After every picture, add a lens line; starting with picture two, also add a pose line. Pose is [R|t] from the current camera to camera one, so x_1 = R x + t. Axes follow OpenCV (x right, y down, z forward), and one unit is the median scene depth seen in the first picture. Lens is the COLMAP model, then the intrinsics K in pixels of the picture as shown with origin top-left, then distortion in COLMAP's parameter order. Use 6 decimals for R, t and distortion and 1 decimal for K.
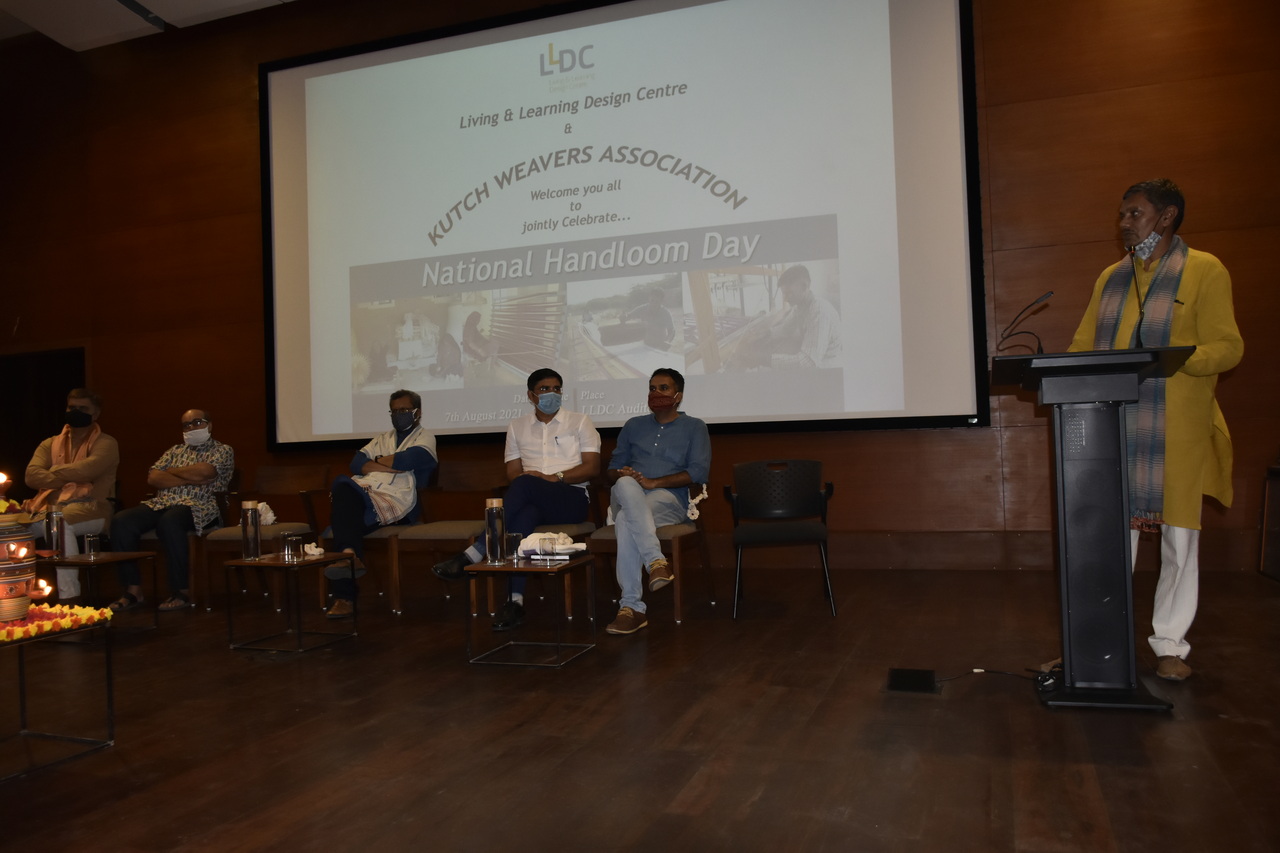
lens RADIAL K [[983.6, 0, 640.0], [0, 983.6, 426.5], [0, 0, 1]] dist [-0.026234, 0.001990]
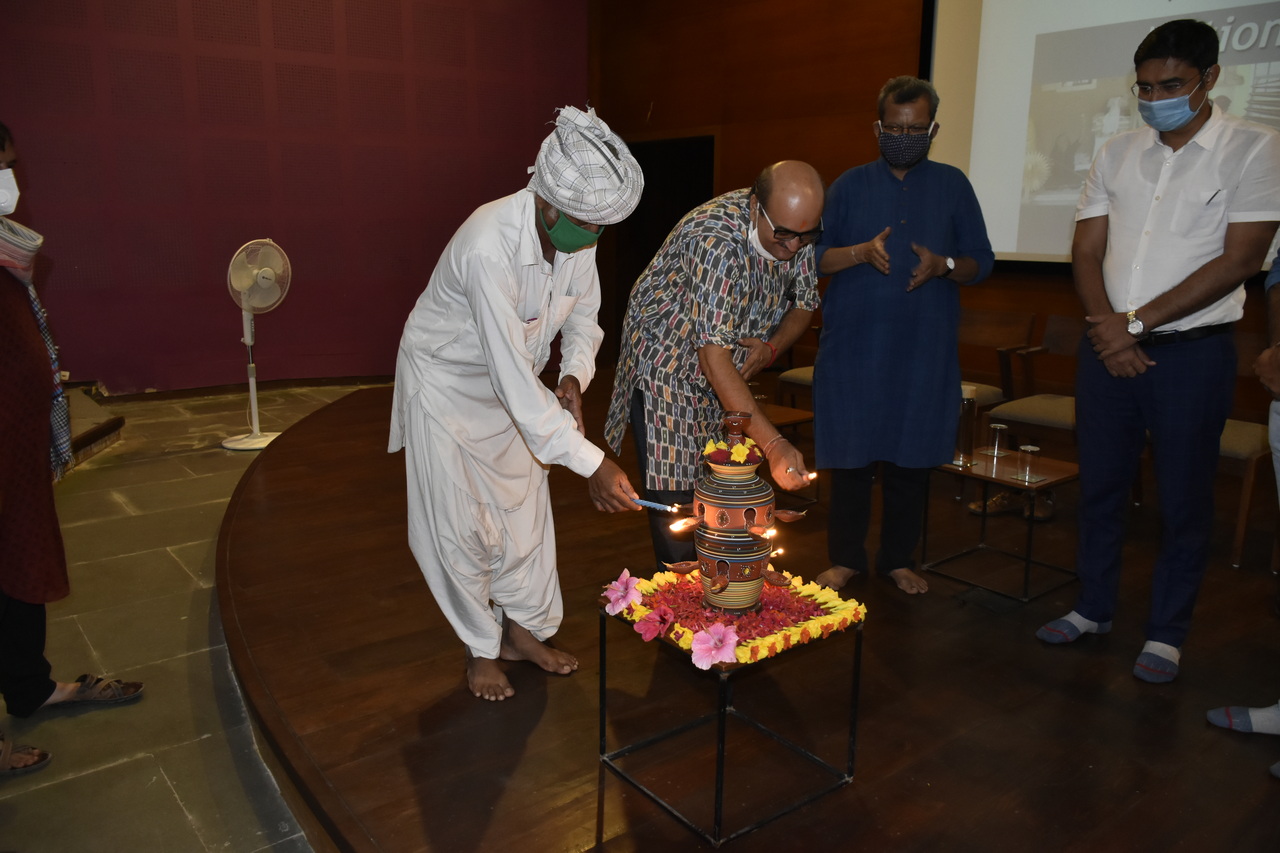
lens RADIAL K [[983.6, 0, 640.0], [0, 983.6, 426.5], [0, 0, 1]] dist [-0.026234, 0.001990]
pose [[0.854700, 0.150260, -0.496900, -0.146629], [-0.031322, 0.970376, 0.239562, -0.040948], [0.518177, -0.189190, 0.834086, 0.149818]]
